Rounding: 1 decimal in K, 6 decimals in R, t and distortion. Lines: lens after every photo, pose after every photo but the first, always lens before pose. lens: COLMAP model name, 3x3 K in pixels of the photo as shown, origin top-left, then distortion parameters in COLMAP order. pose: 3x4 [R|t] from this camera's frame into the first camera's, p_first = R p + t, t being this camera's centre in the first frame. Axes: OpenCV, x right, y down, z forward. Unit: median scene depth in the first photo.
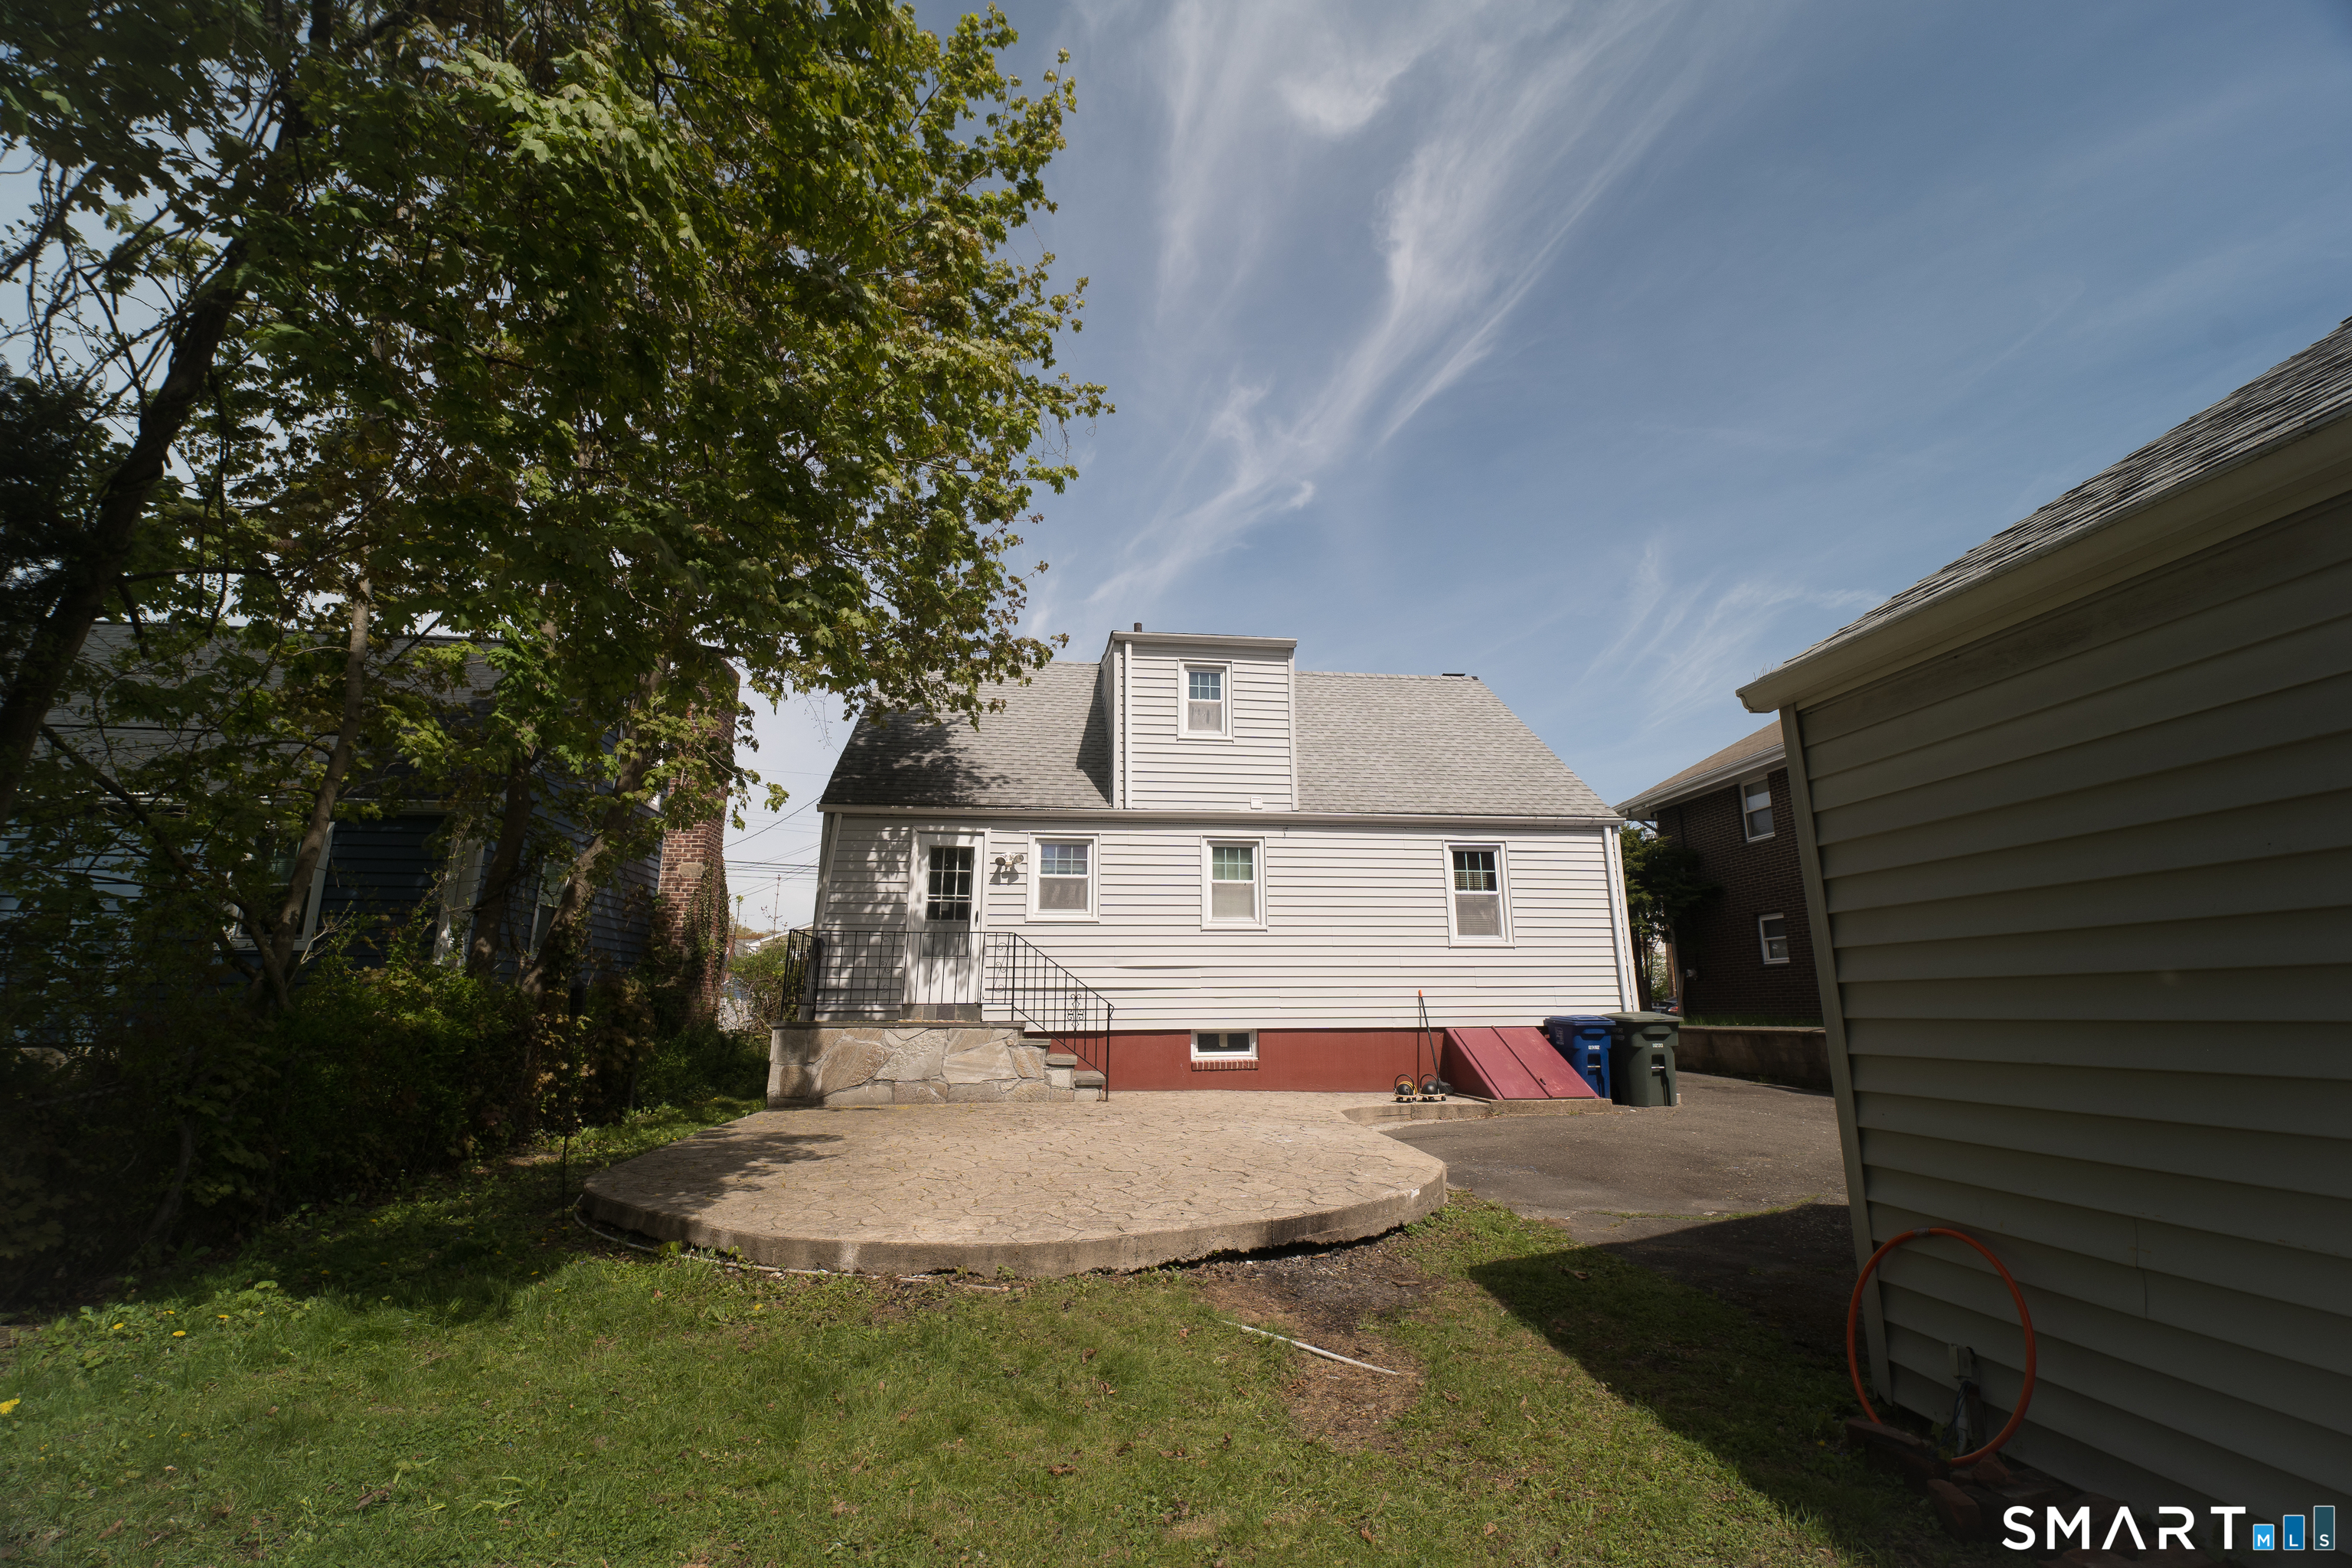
lens RADIAL K [[1014.0, 0, 1193.9], [0, 1014.0, 787.6], [0, 0, 1]] dist [0.037606, -0.019690]
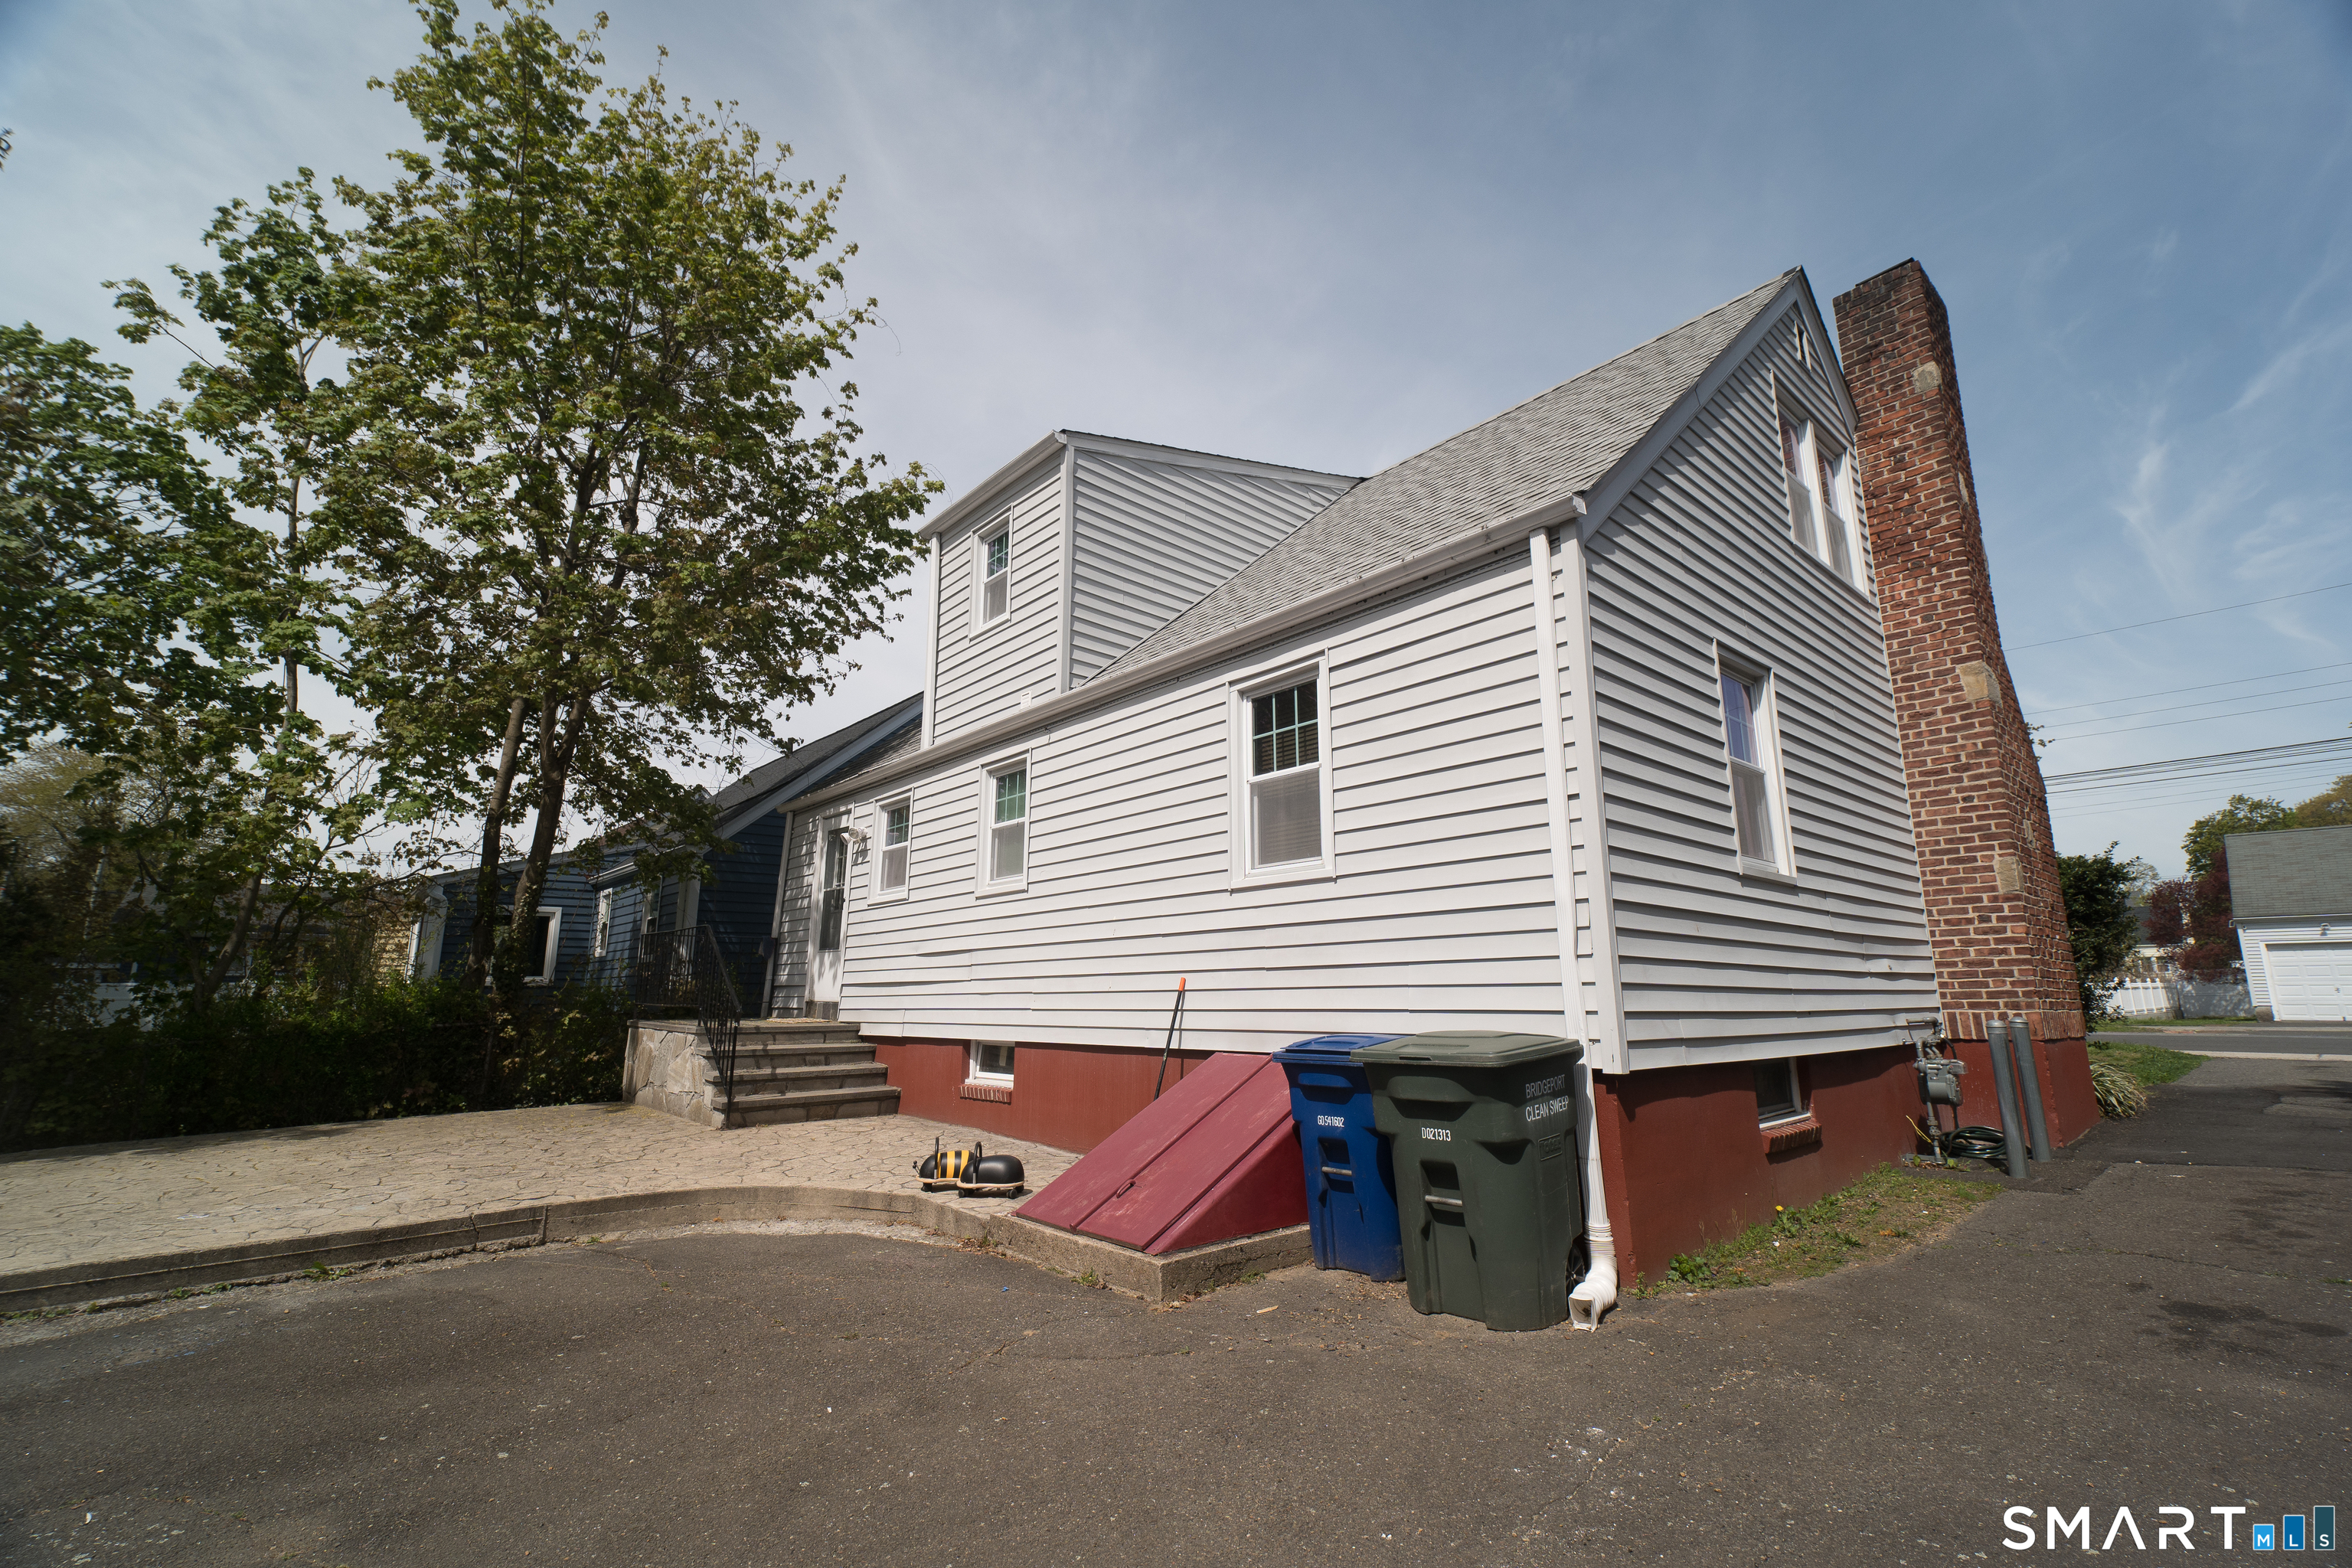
lens RADIAL K [[1014.0, 0, 1193.9], [0, 1014.0, 787.6], [0, 0, 1]] dist [0.037606, -0.019690]
pose [[0.556077, -0.164761, -0.814636, 0.661464], [0.185193, 0.980075, -0.071807, 0.140278], [0.810236, -0.110935, 0.575510, 0.709034]]
